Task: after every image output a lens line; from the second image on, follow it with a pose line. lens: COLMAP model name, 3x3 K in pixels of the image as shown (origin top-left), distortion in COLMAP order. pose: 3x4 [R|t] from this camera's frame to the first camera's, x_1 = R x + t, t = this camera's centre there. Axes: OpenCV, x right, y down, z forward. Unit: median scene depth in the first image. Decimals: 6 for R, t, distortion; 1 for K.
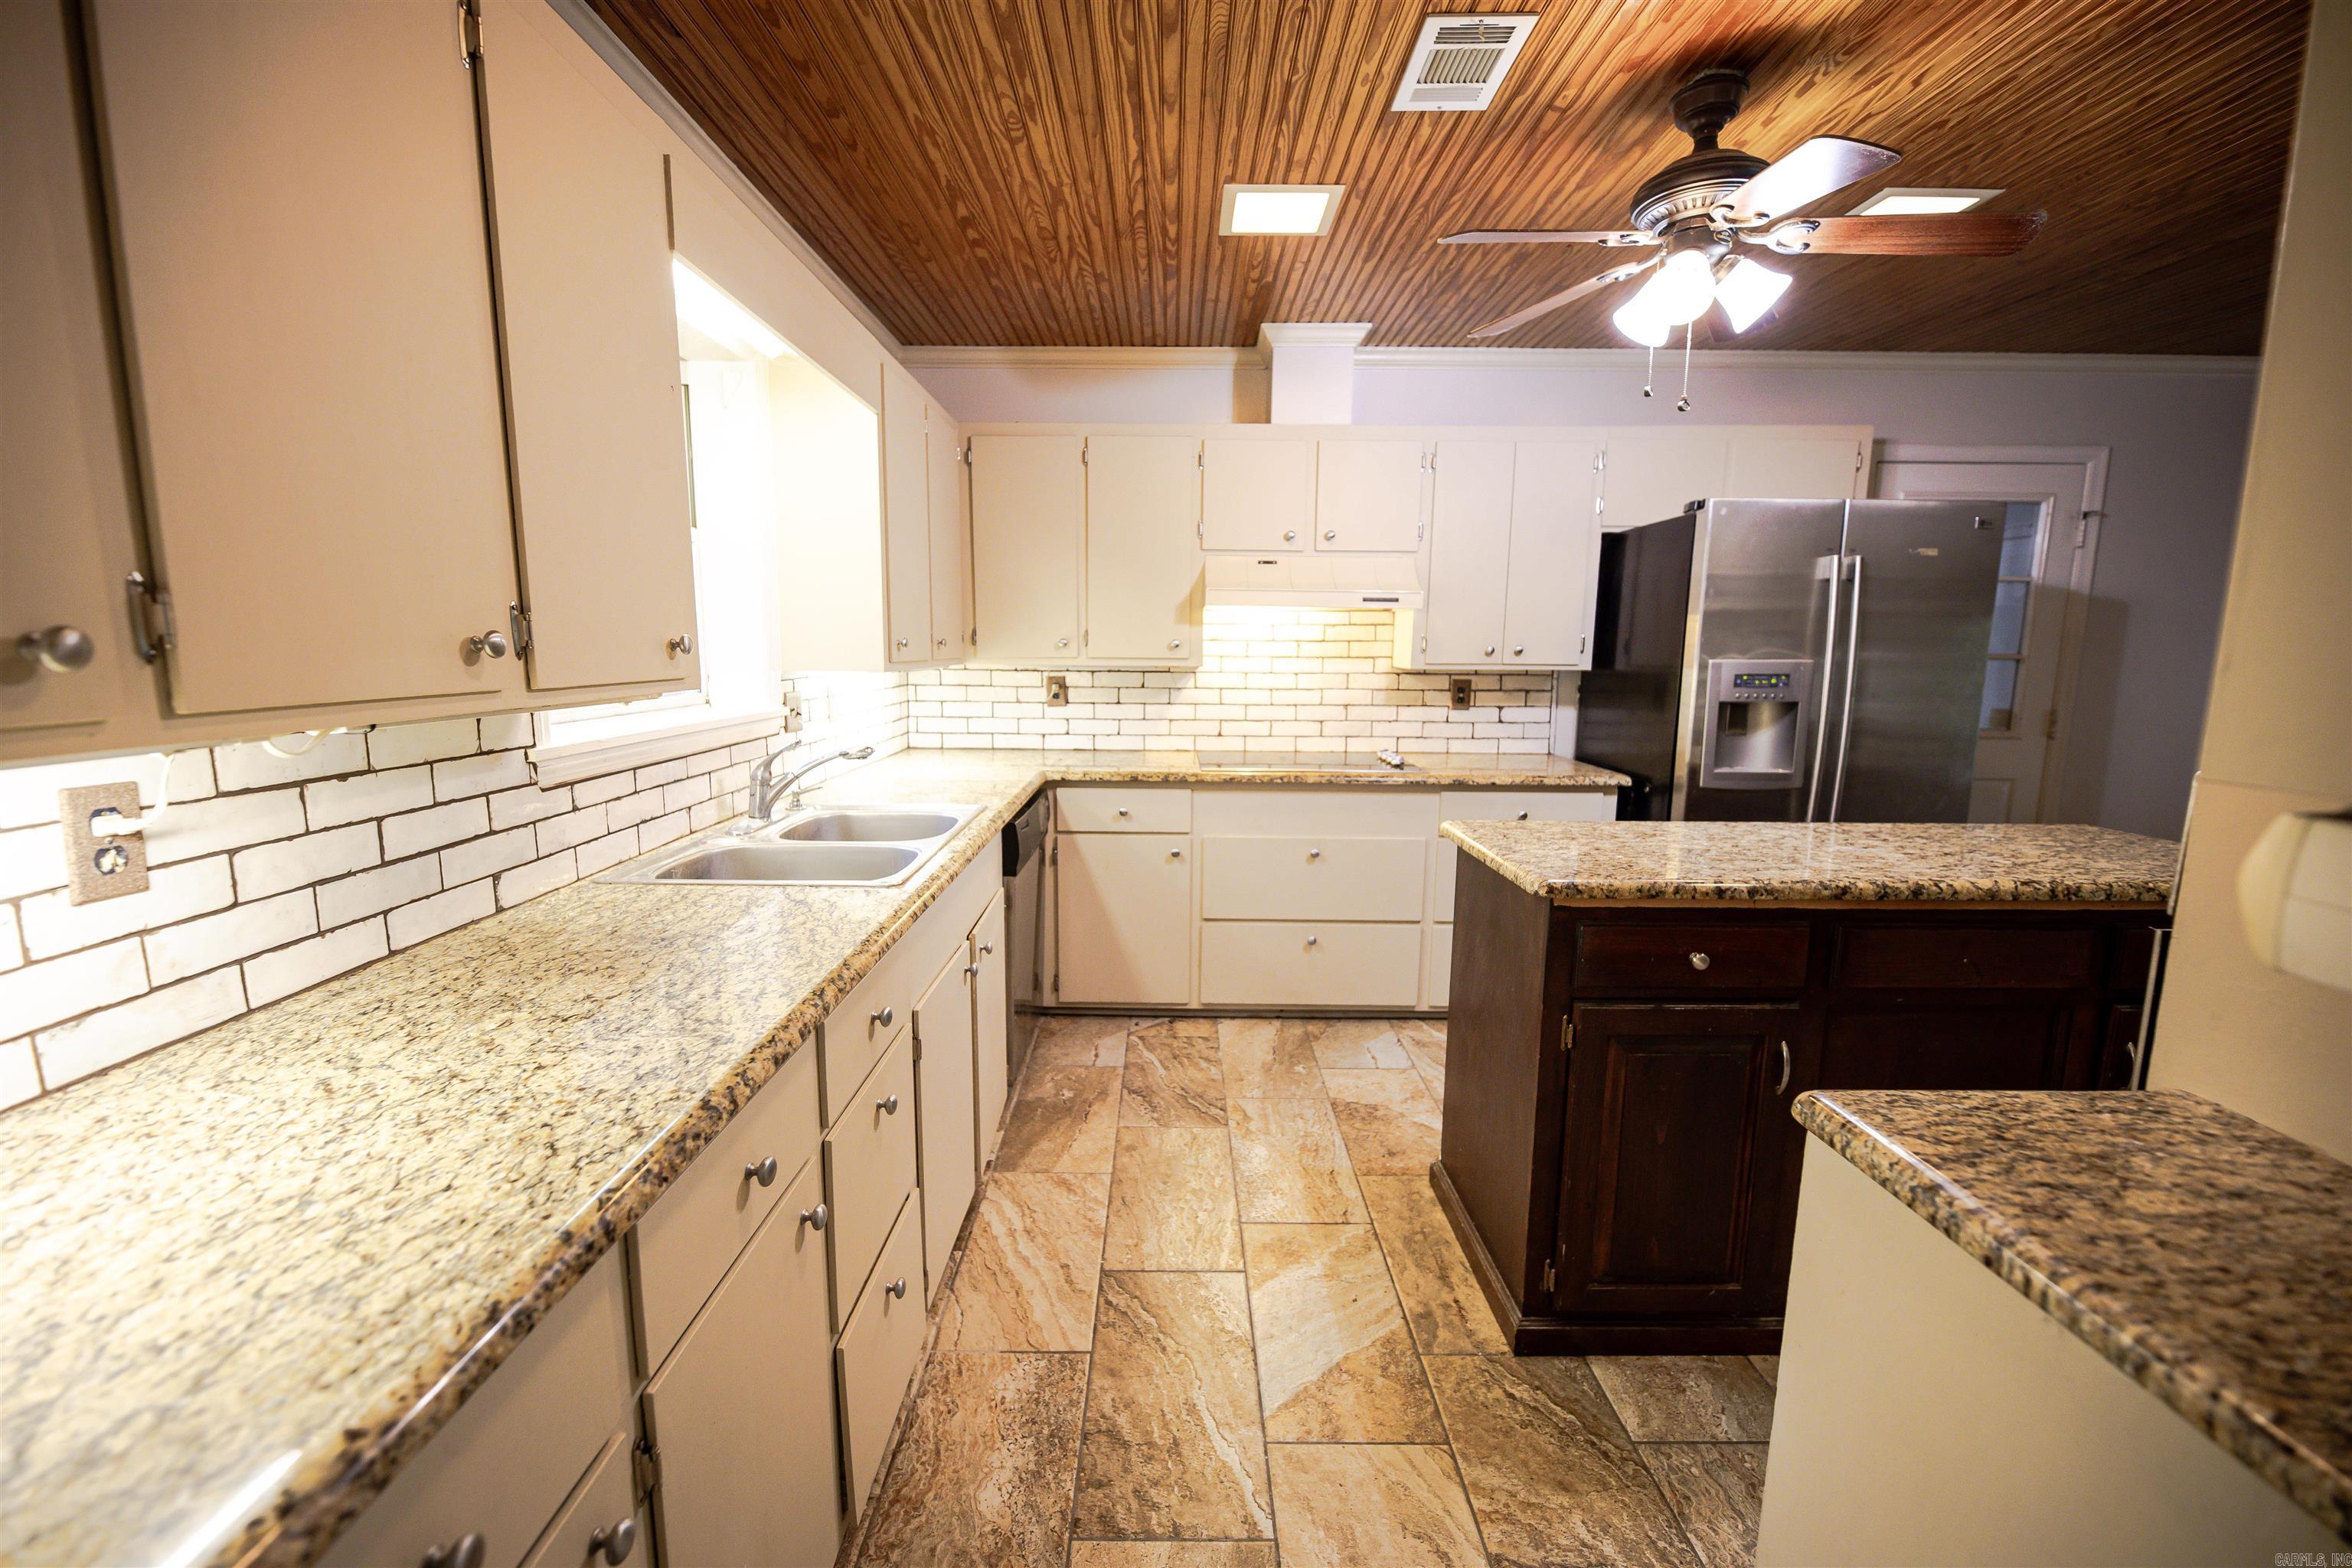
lens RADIAL K [[959.9, 0, 1176.1], [0, 959.9, 785.3], [0, 0, 1]] dist [-0.001129, -0.000273]
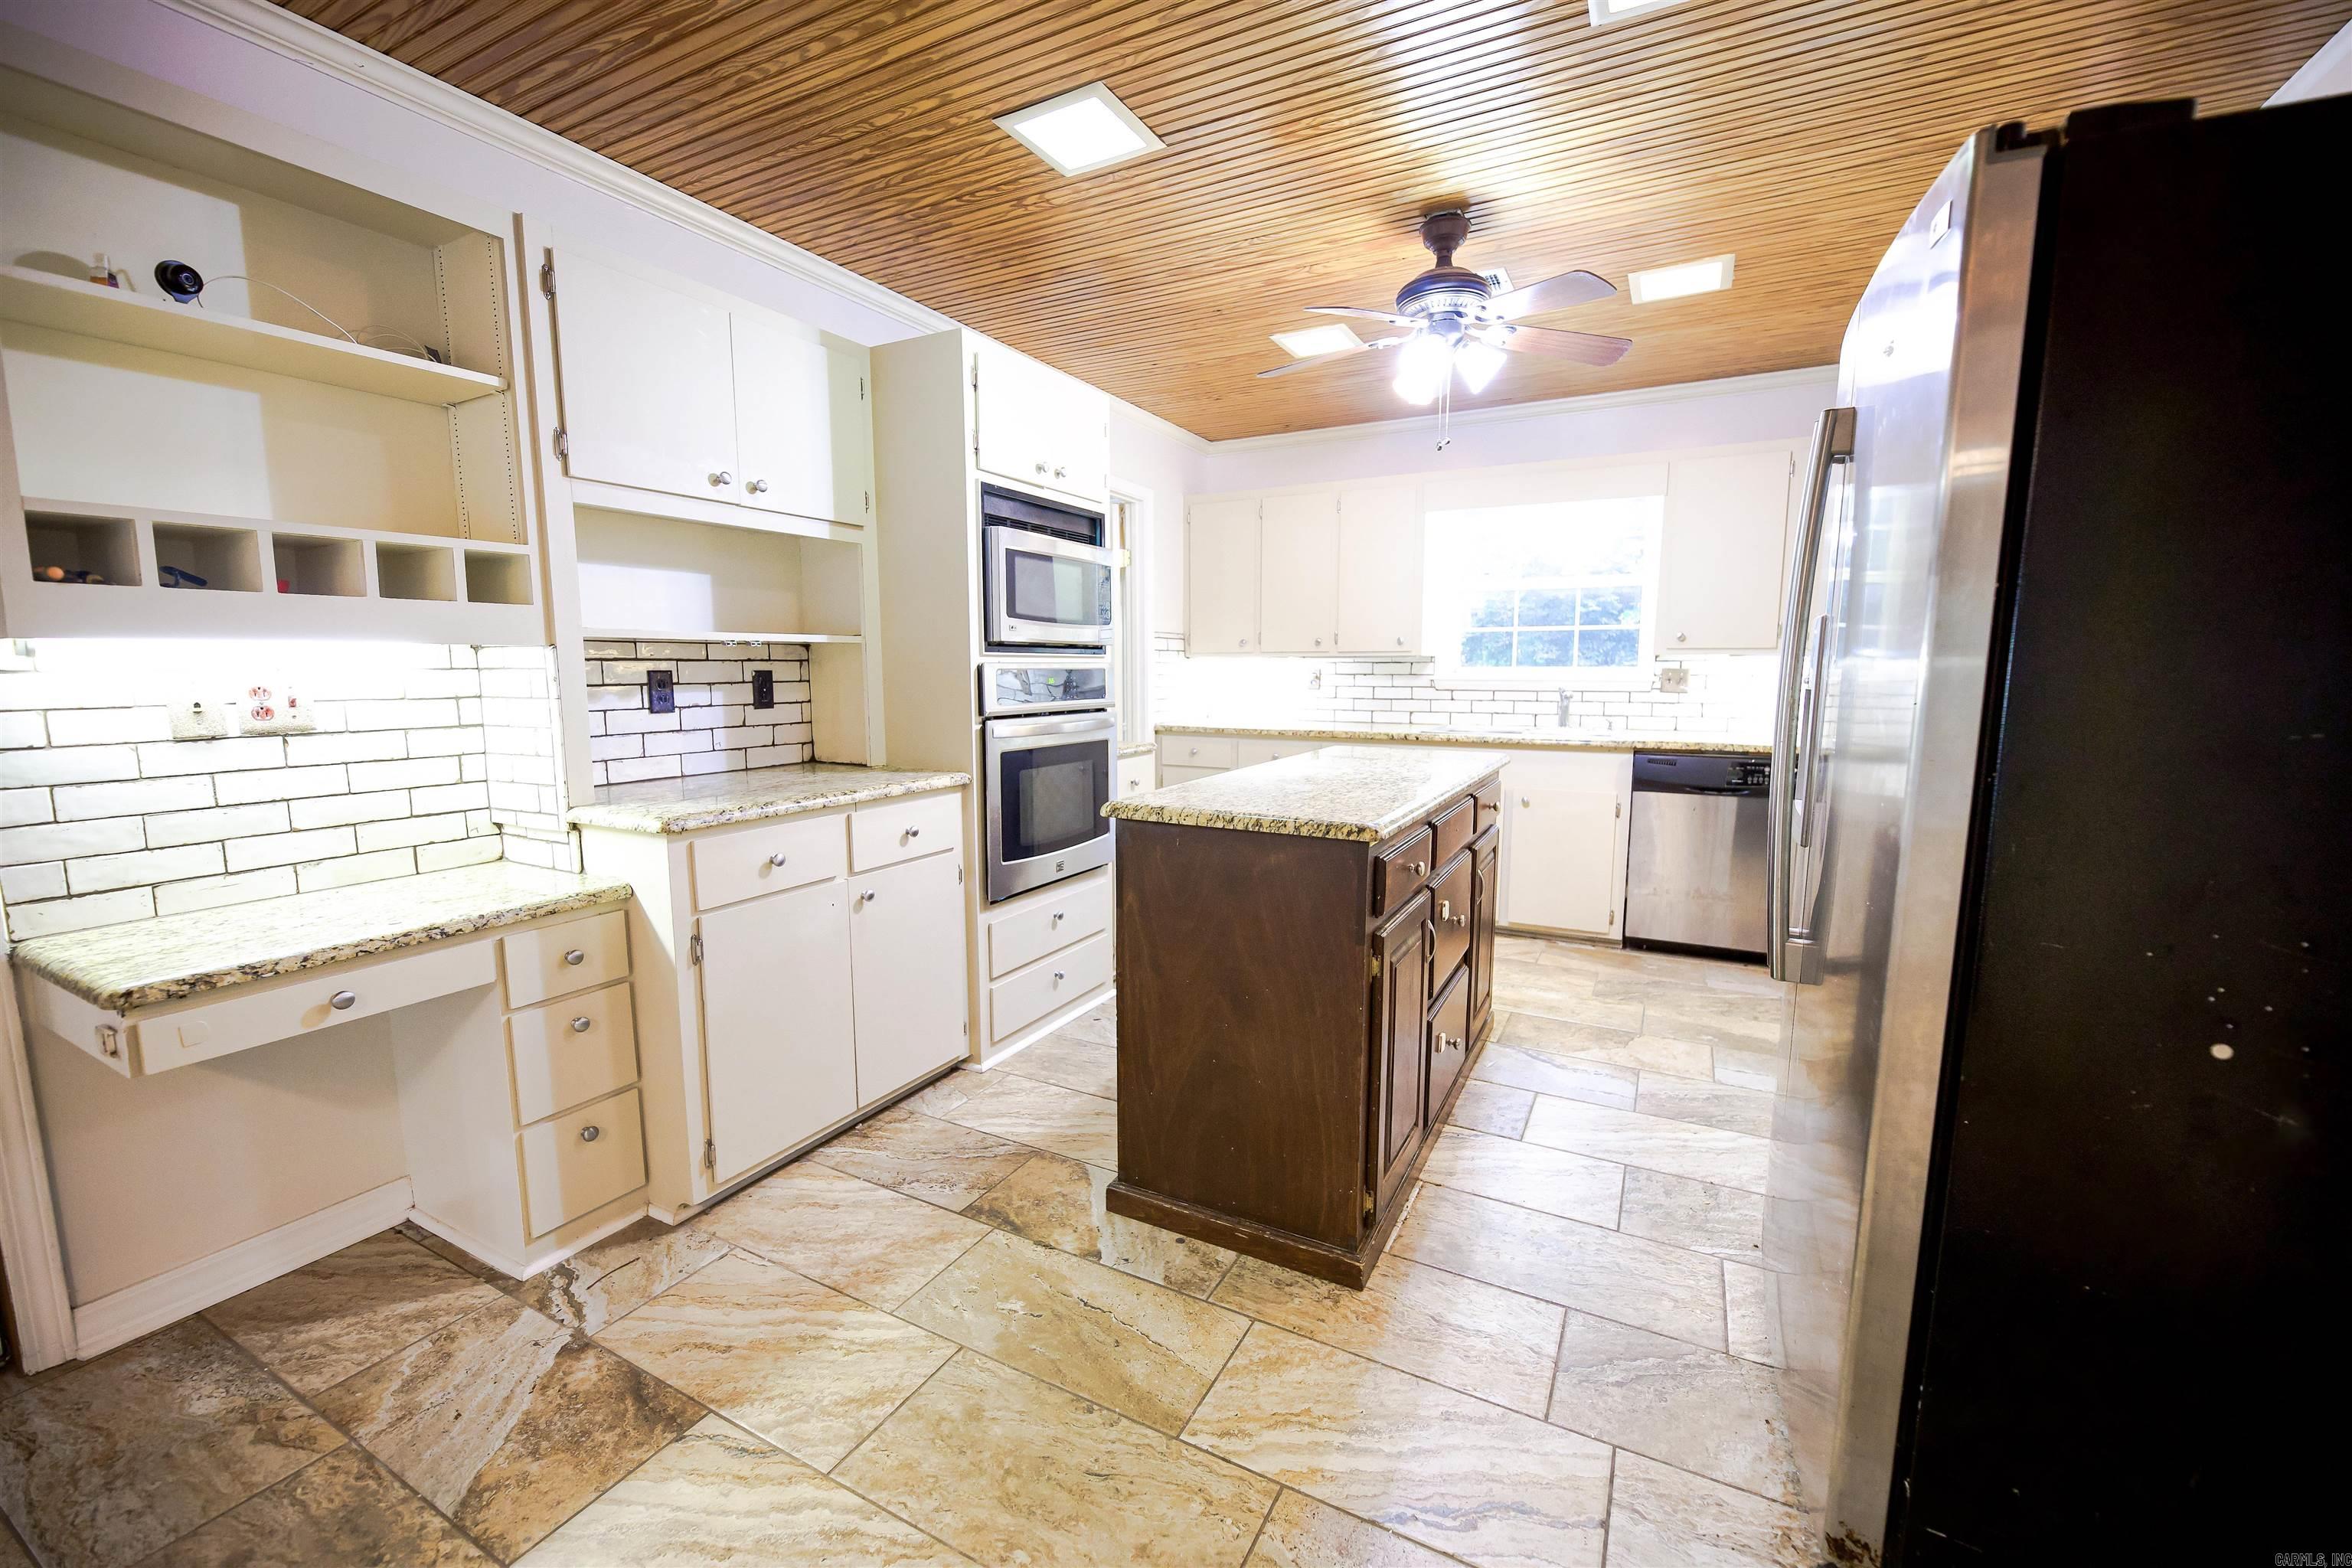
lens RADIAL K [[959.9, 0, 1179.5], [0, 959.9, 787.9], [0, 0, 1]] dist [-0.001129, -0.000273]
pose [[-0.475304, 0.111640, -0.872710, 2.148612], [-0.129711, 0.972186, 0.195010, -0.161093], [0.870207, 0.205889, -0.447604, 1.537036]]
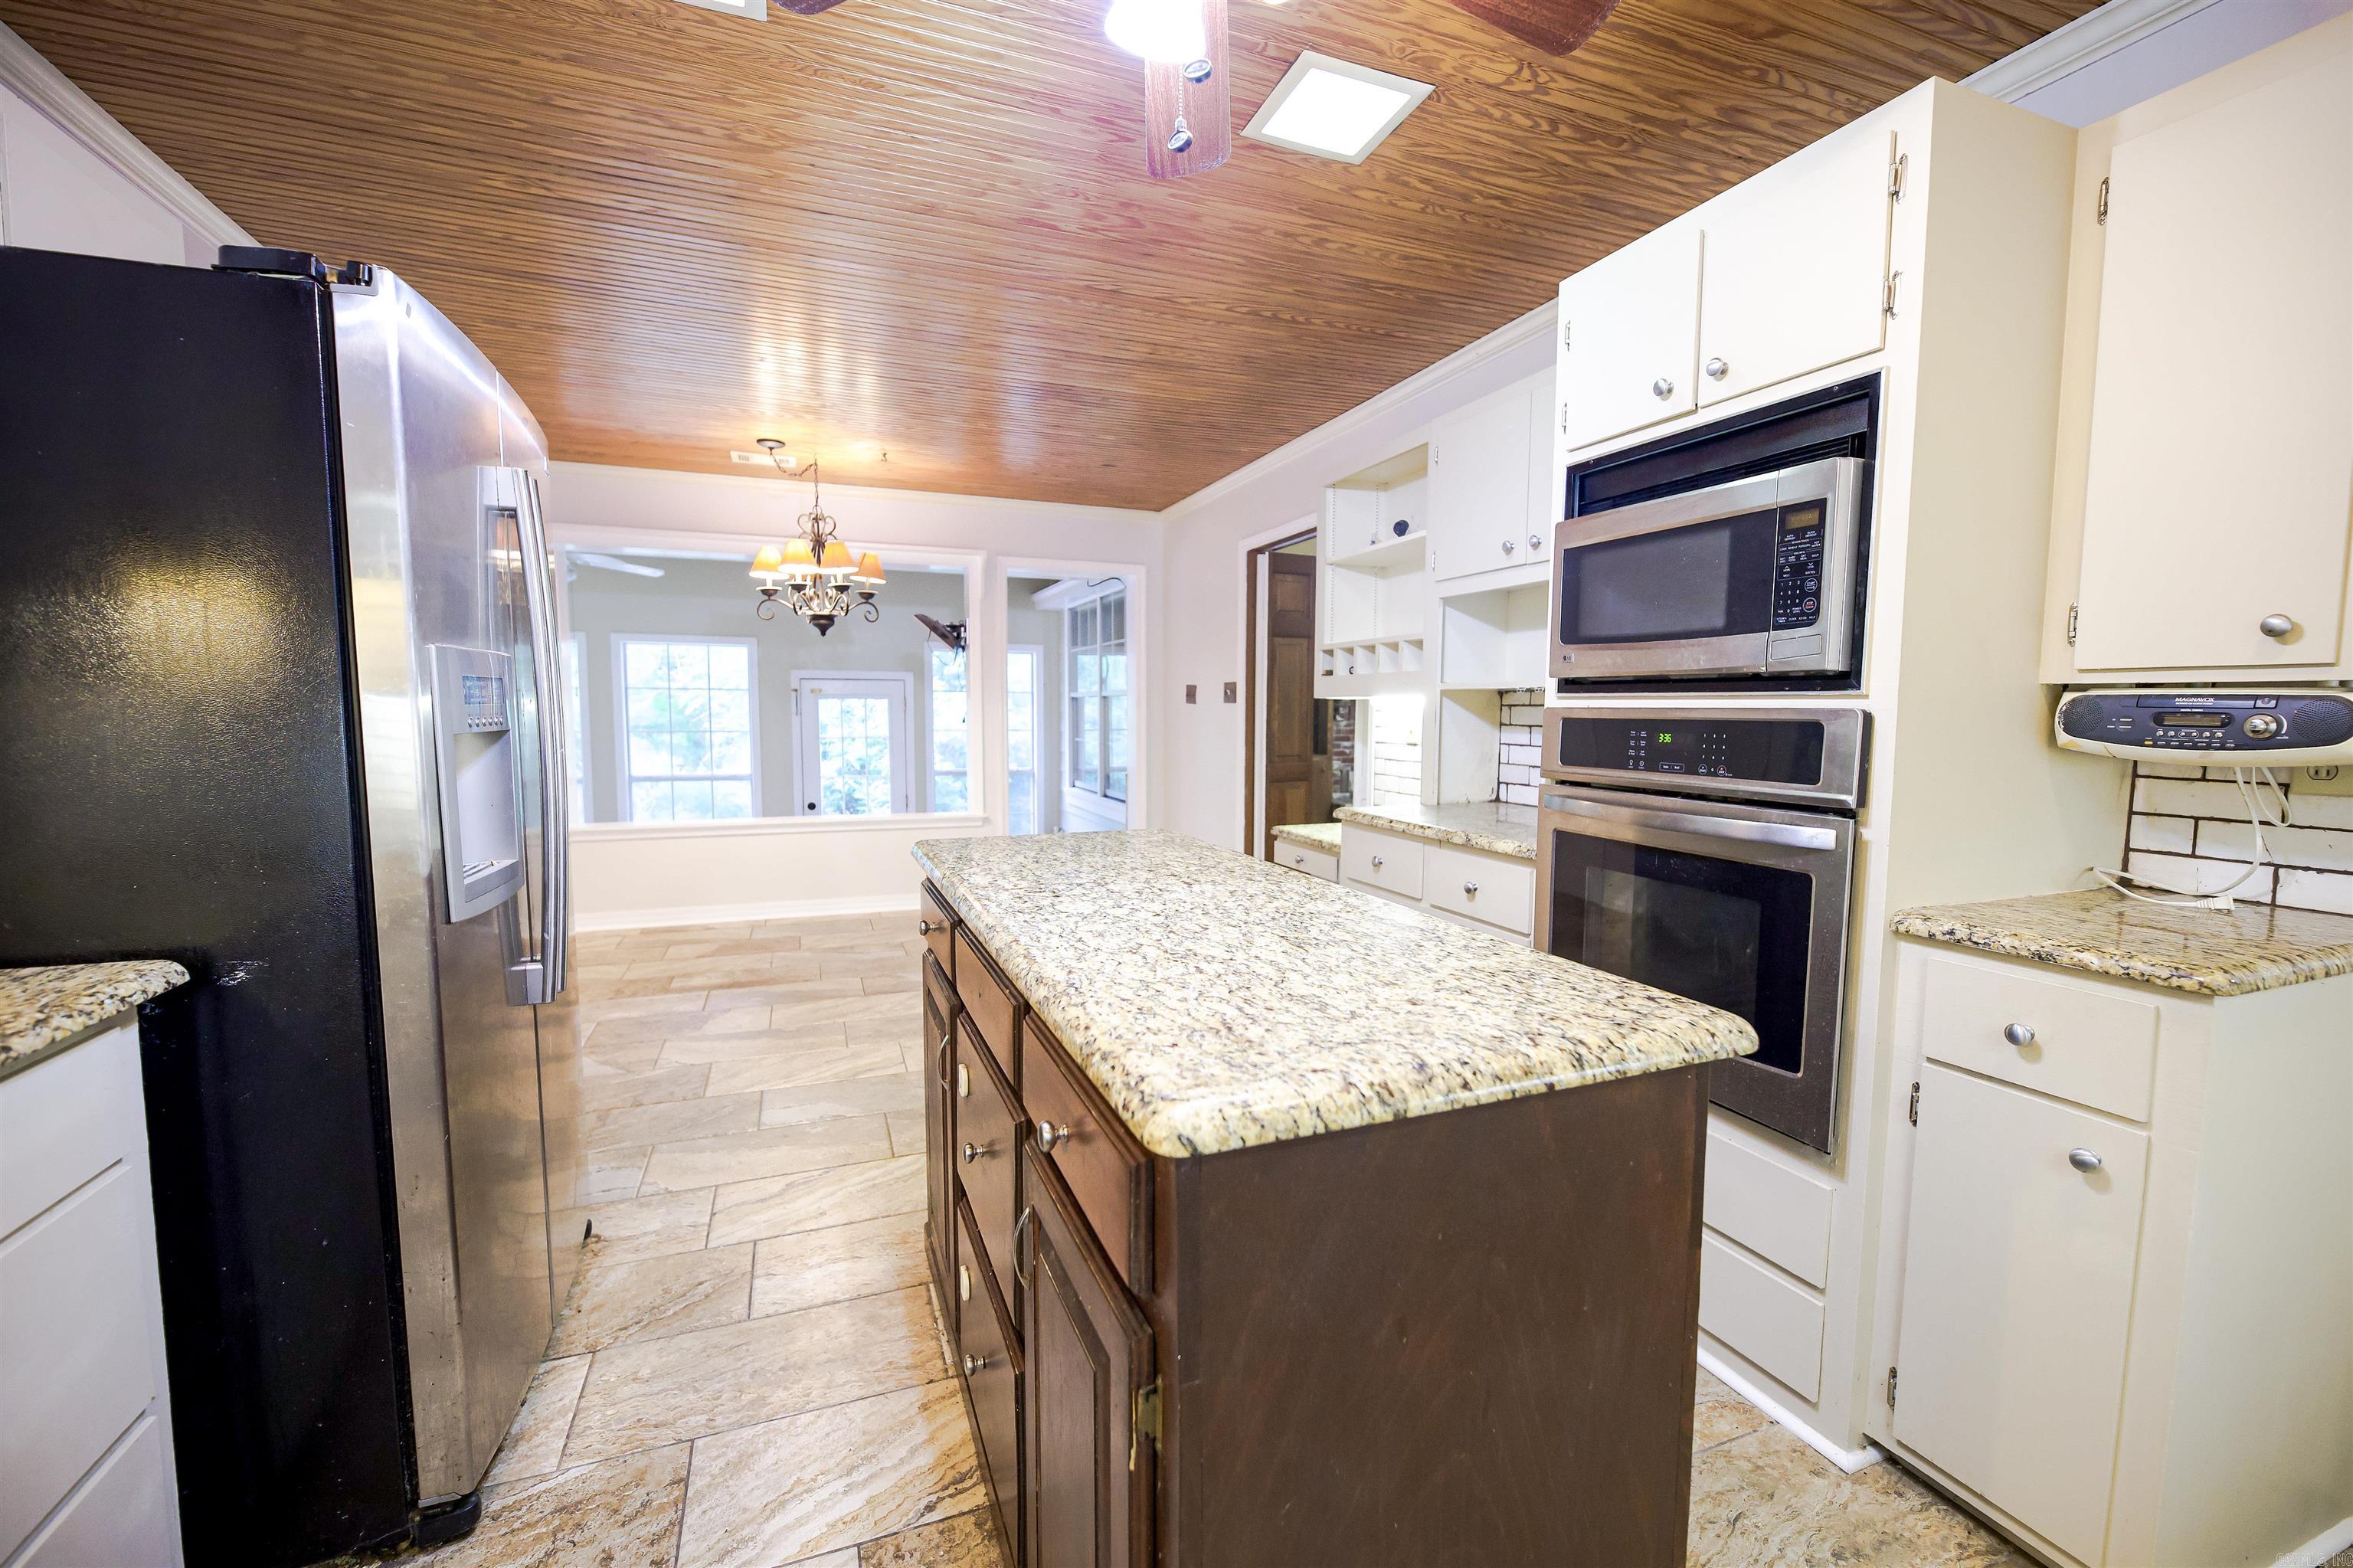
lens RADIAL K [[960.4, 0, 1173.5], [0, 960.4, 789.8], [0, 0, 1]] dist [-0.001129, -0.000273]
pose [[-0.351008, -0.083350, 0.932656, 0.005860], [0.132955, 0.981502, 0.137754, -0.139284], [-0.926885, 0.172354, -0.333433, 1.368328]]
